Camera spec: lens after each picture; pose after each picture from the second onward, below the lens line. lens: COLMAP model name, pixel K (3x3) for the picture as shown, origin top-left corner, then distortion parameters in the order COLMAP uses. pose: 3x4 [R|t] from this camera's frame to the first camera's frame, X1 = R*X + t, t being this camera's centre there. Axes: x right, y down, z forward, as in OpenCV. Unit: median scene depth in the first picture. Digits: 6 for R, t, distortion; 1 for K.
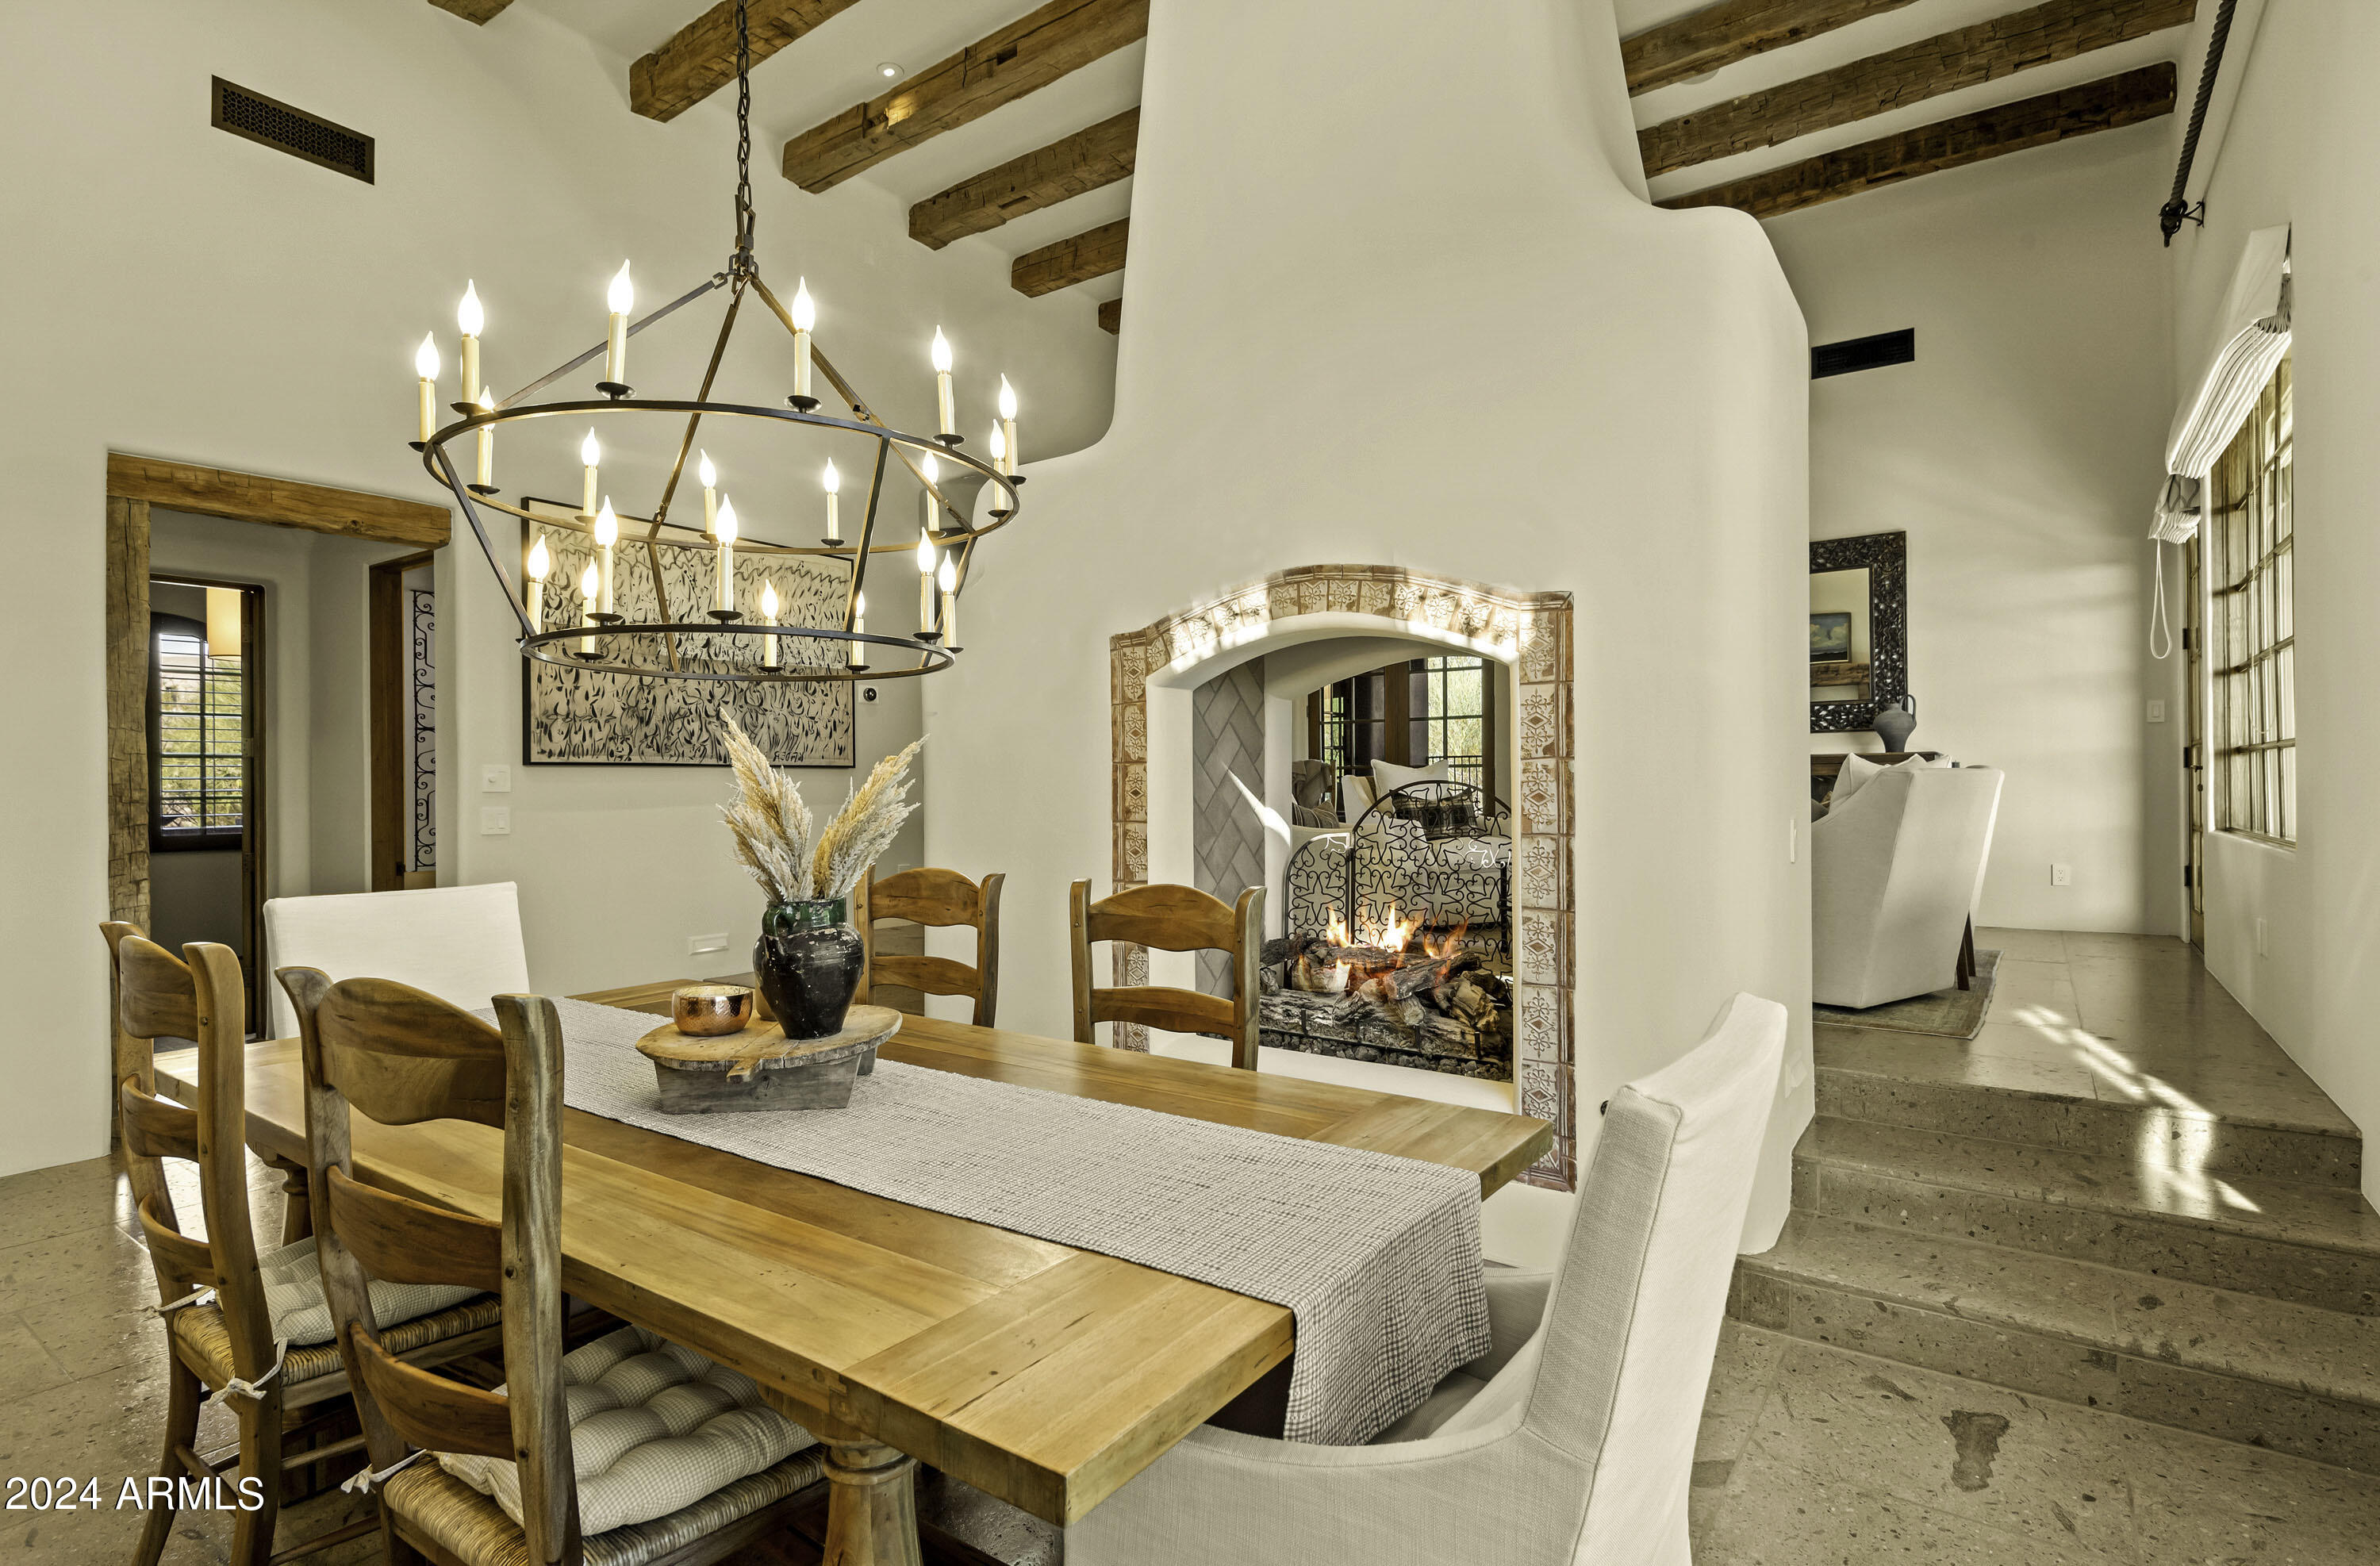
lens RADIAL K [[1134.3, 0, 1182.2], [0, 1134.3, 792.2], [0, 0, 1]] dist [-0.003252, -0.002064]
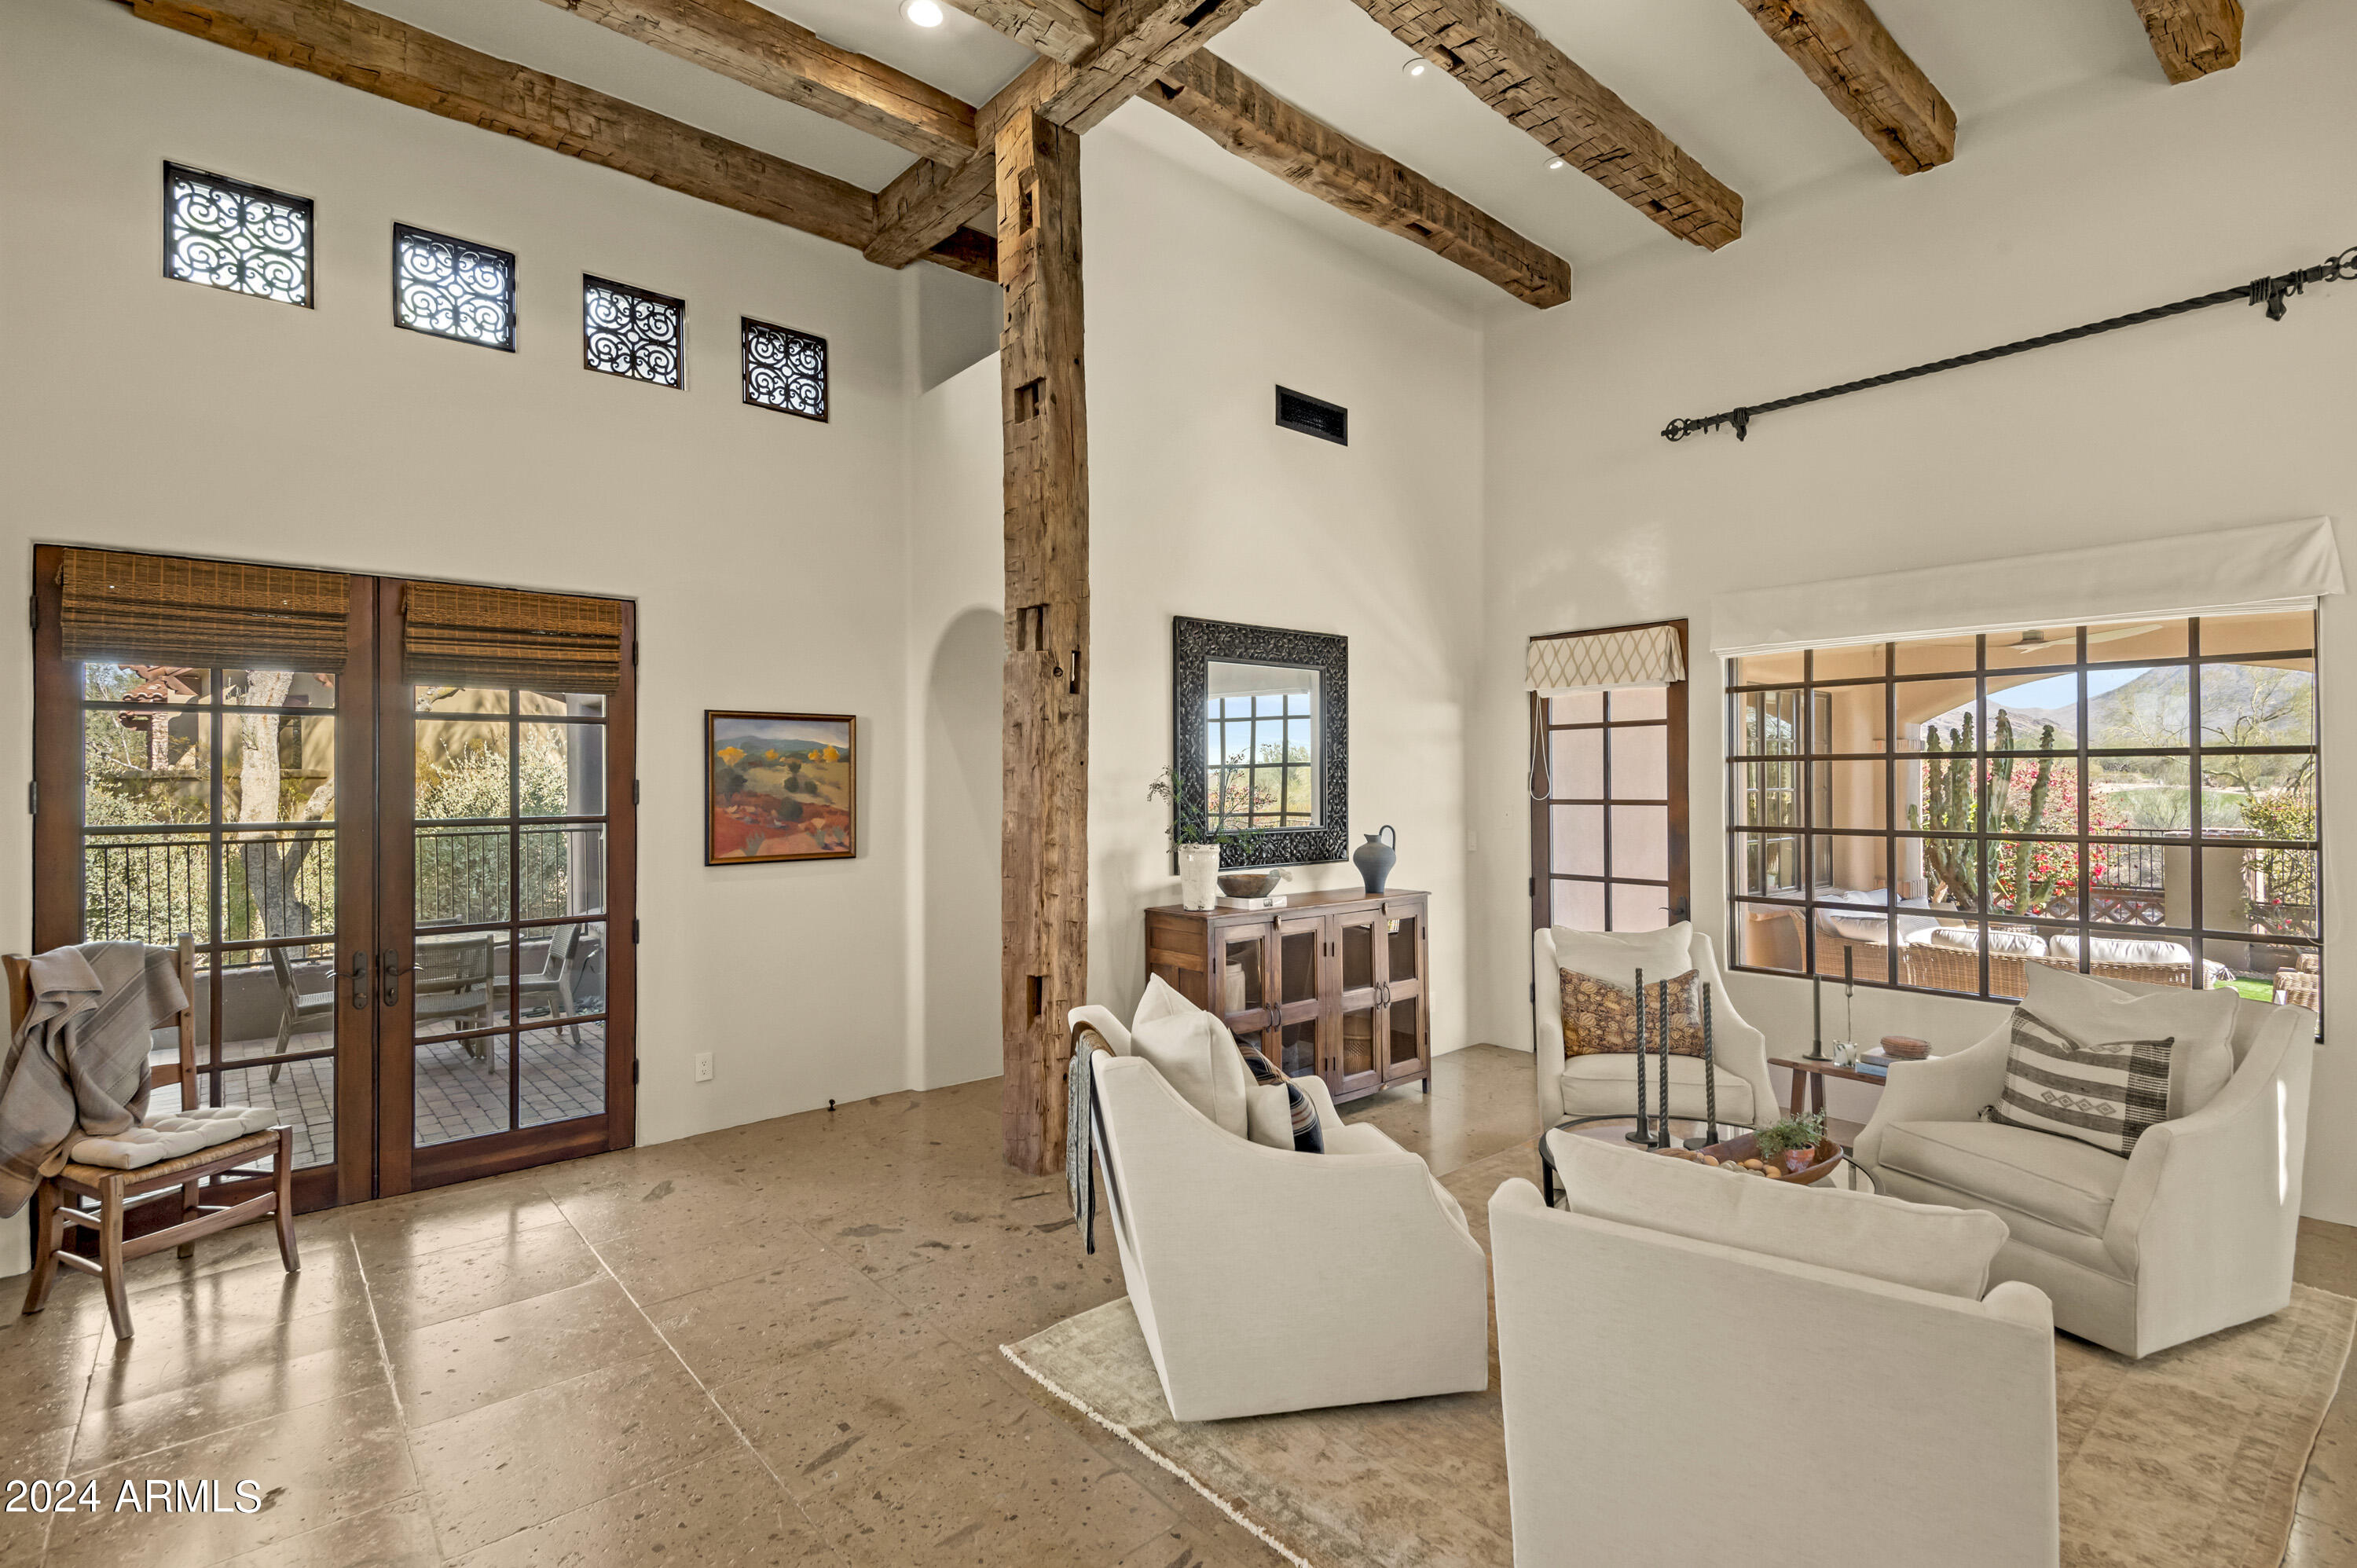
lens RADIAL K [[1100.6, 0, 1199.8], [0, 1100.6, 779.9], [0, 0, 1]] dist [0.013883, -0.004090]
pose [[0.231651, 0.013714, 0.972702, -0.390794], [0.010217, 0.999811, -0.016529, -0.194597], [-0.972745, 0.013767, 0.231467, 1.679121]]
